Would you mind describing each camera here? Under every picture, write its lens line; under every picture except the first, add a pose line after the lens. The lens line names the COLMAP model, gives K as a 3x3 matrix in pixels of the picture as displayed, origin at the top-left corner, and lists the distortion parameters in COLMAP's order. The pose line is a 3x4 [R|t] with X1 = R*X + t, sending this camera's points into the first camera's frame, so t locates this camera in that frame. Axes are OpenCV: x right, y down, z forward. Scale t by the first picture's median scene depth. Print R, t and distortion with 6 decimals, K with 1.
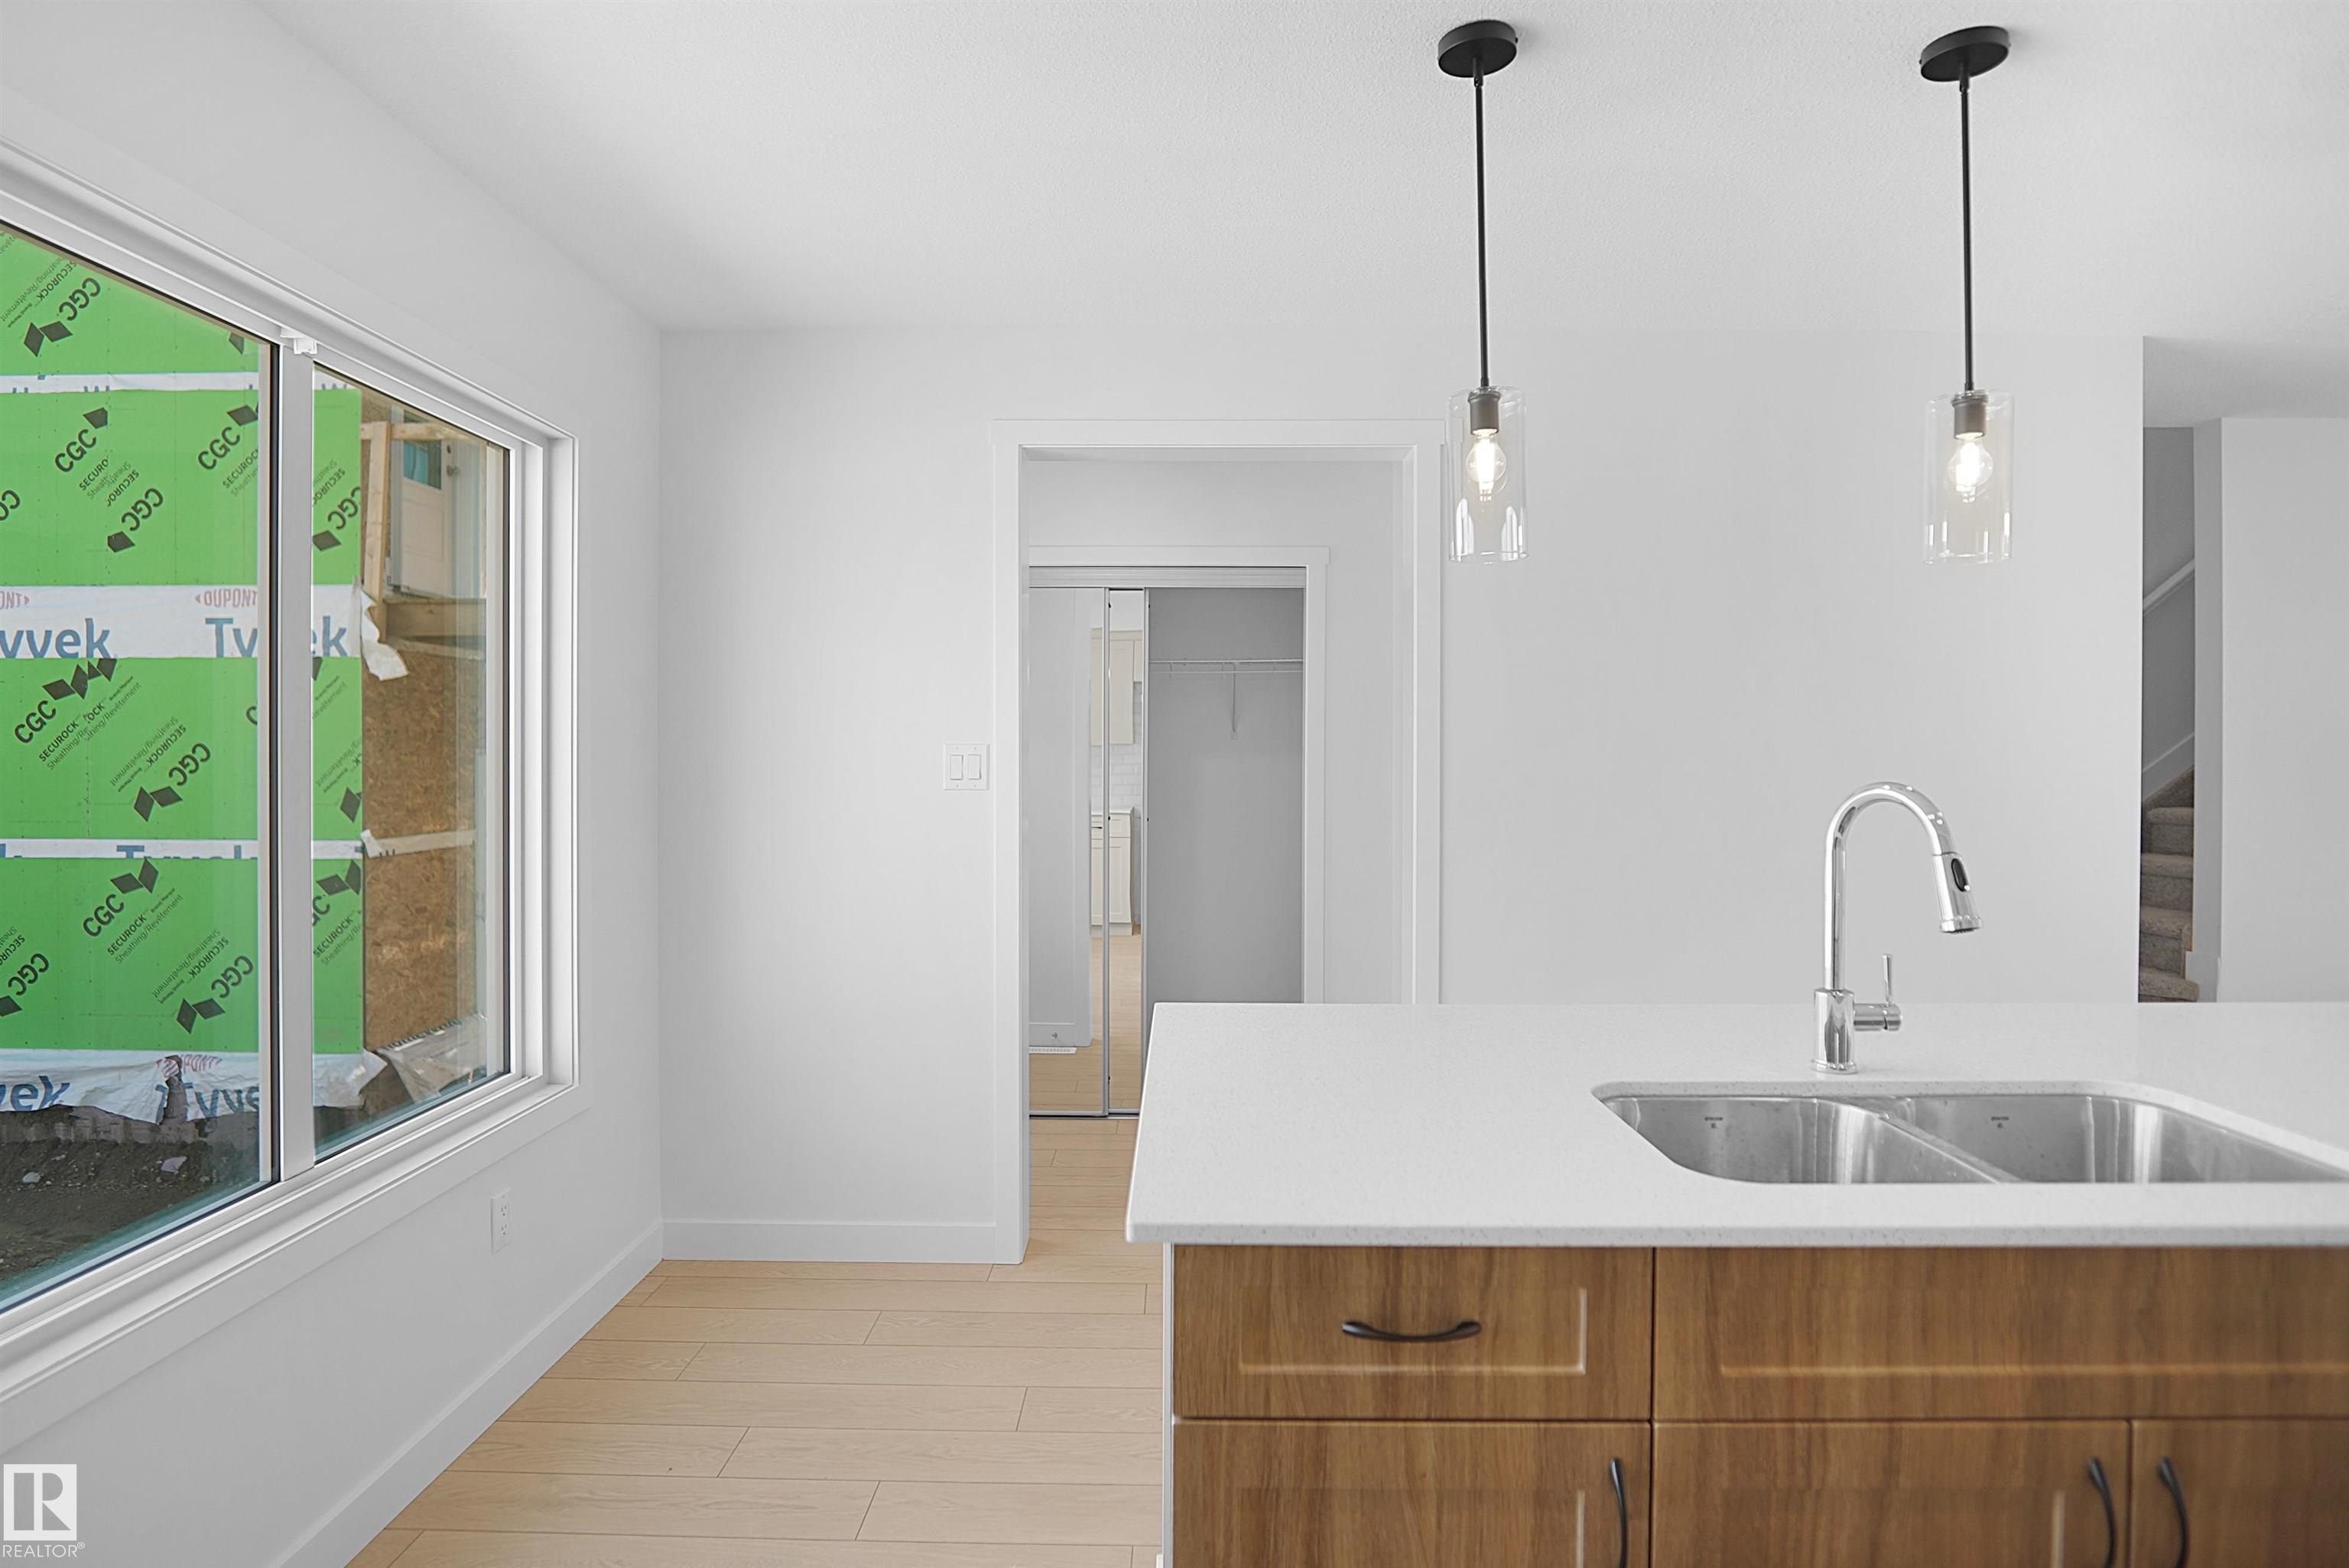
lens RADIAL K [[1275.6, 0, 1154.0], [0, 1275.6, 761.6], [0, 0, 1]] dist [-0.027850, 0.003154]
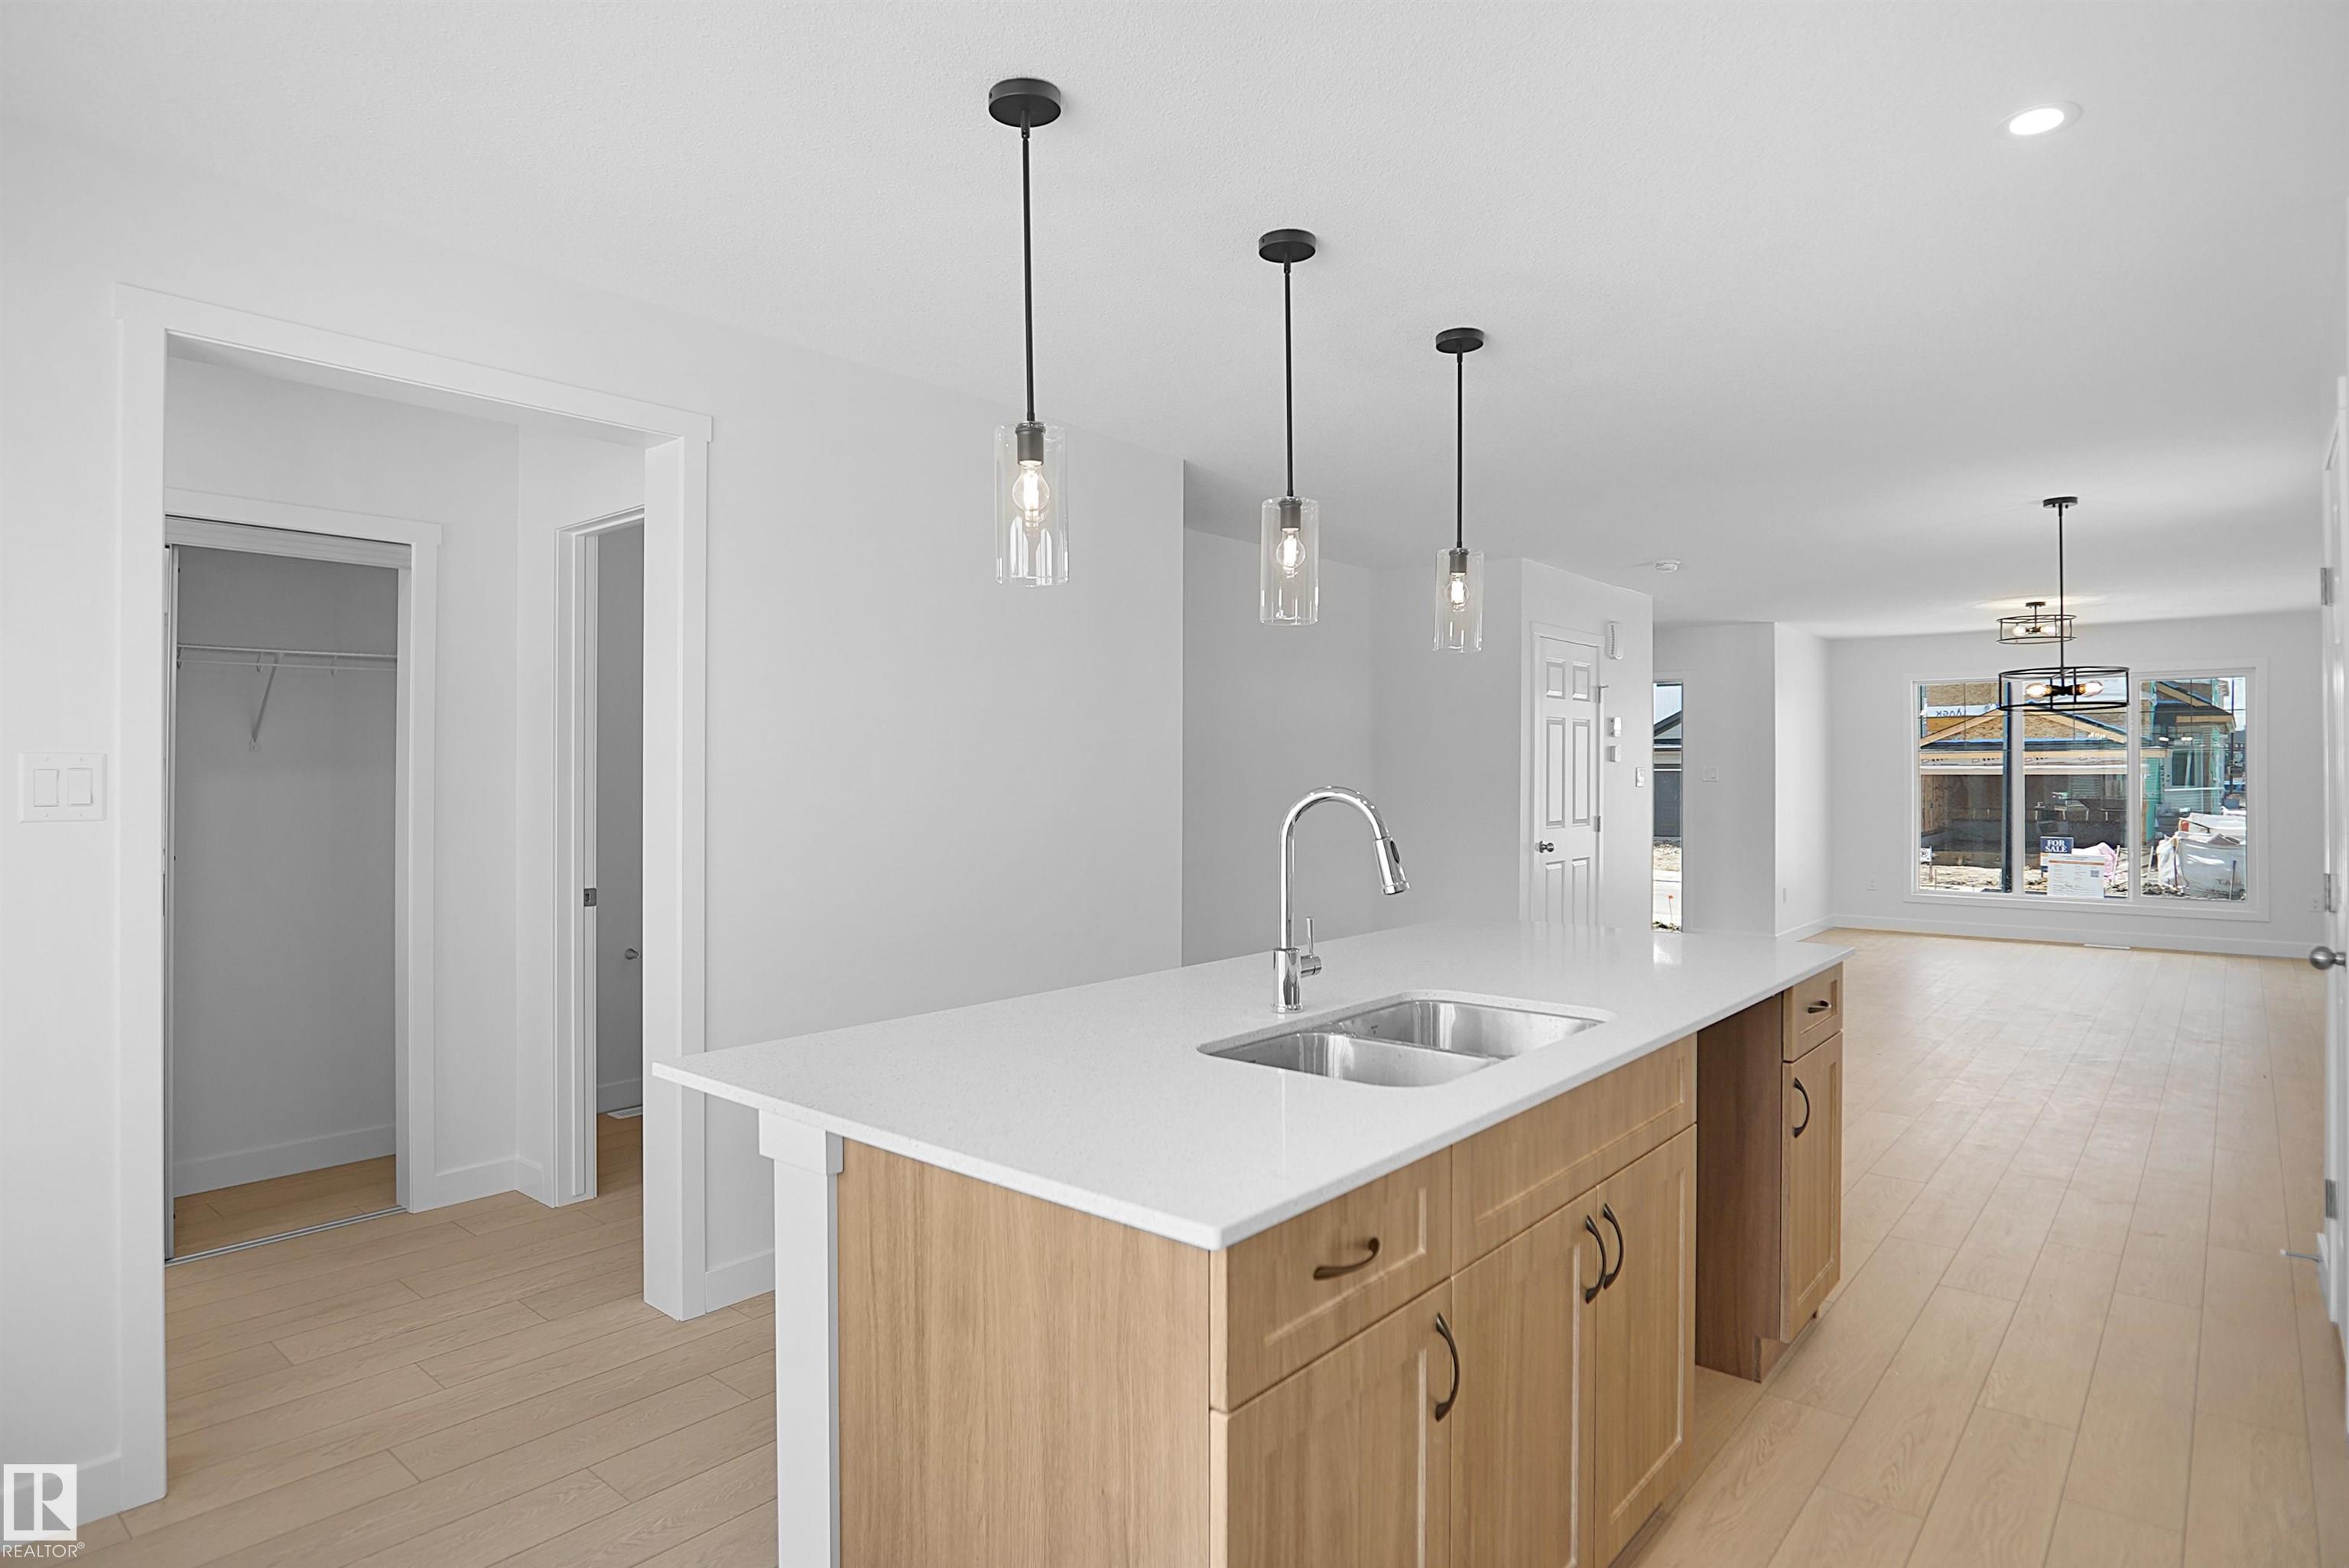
lens RADIAL K [[1287.3, 0, 1151.2], [0, 1287.3, 765.8], [0, 0, 1]] dist [-0.024732, 0.000863]
pose [[0.643392, 0.001079, 0.765536, -0.806131], [0.007778, 0.999938, -0.007947, 0.006505], [-0.765497, 0.011068, 0.643344, 0.379479]]
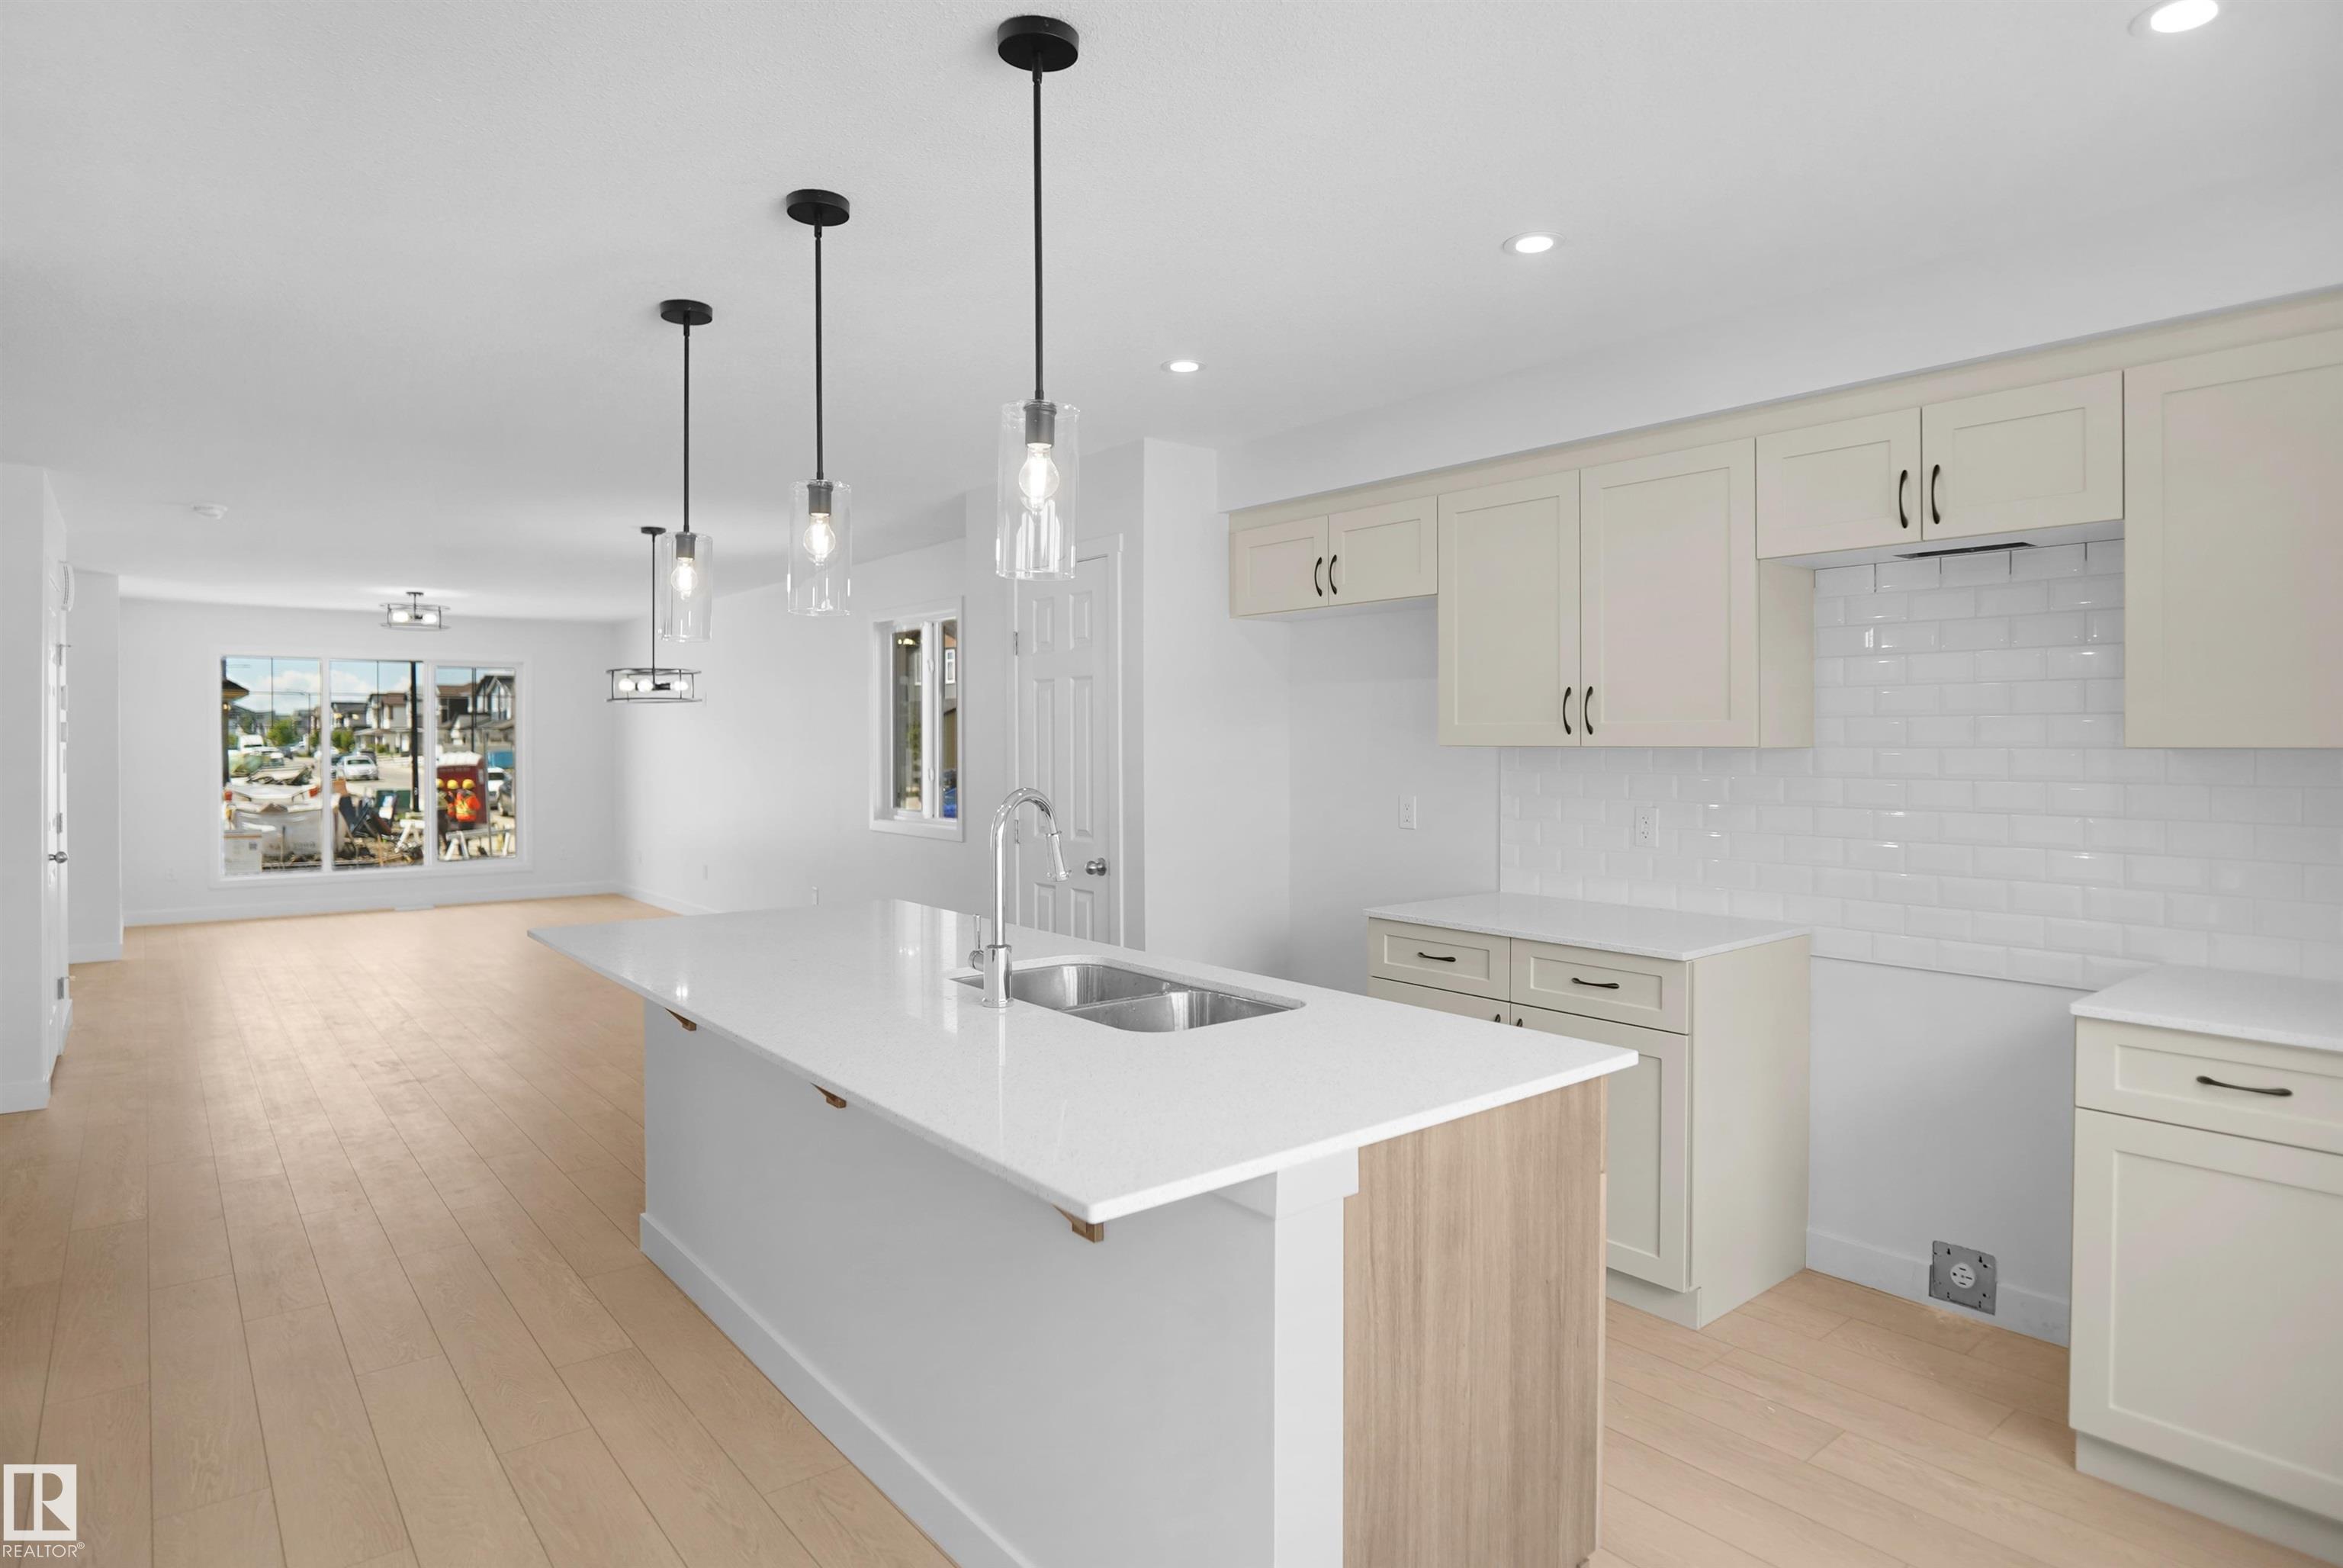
lens RADIAL K [[1296.9, 0, 1150.2], [0, 1296.9, 758.6], [0, 0, 1]] dist [-0.029233, 0.001806]
pose [[-0.632962, -0.012795, 0.774077, -0.908769], [0.006837, 0.999732, 0.022115, -0.066642], [-0.774153, 0.019290, -0.632705, 2.534612]]
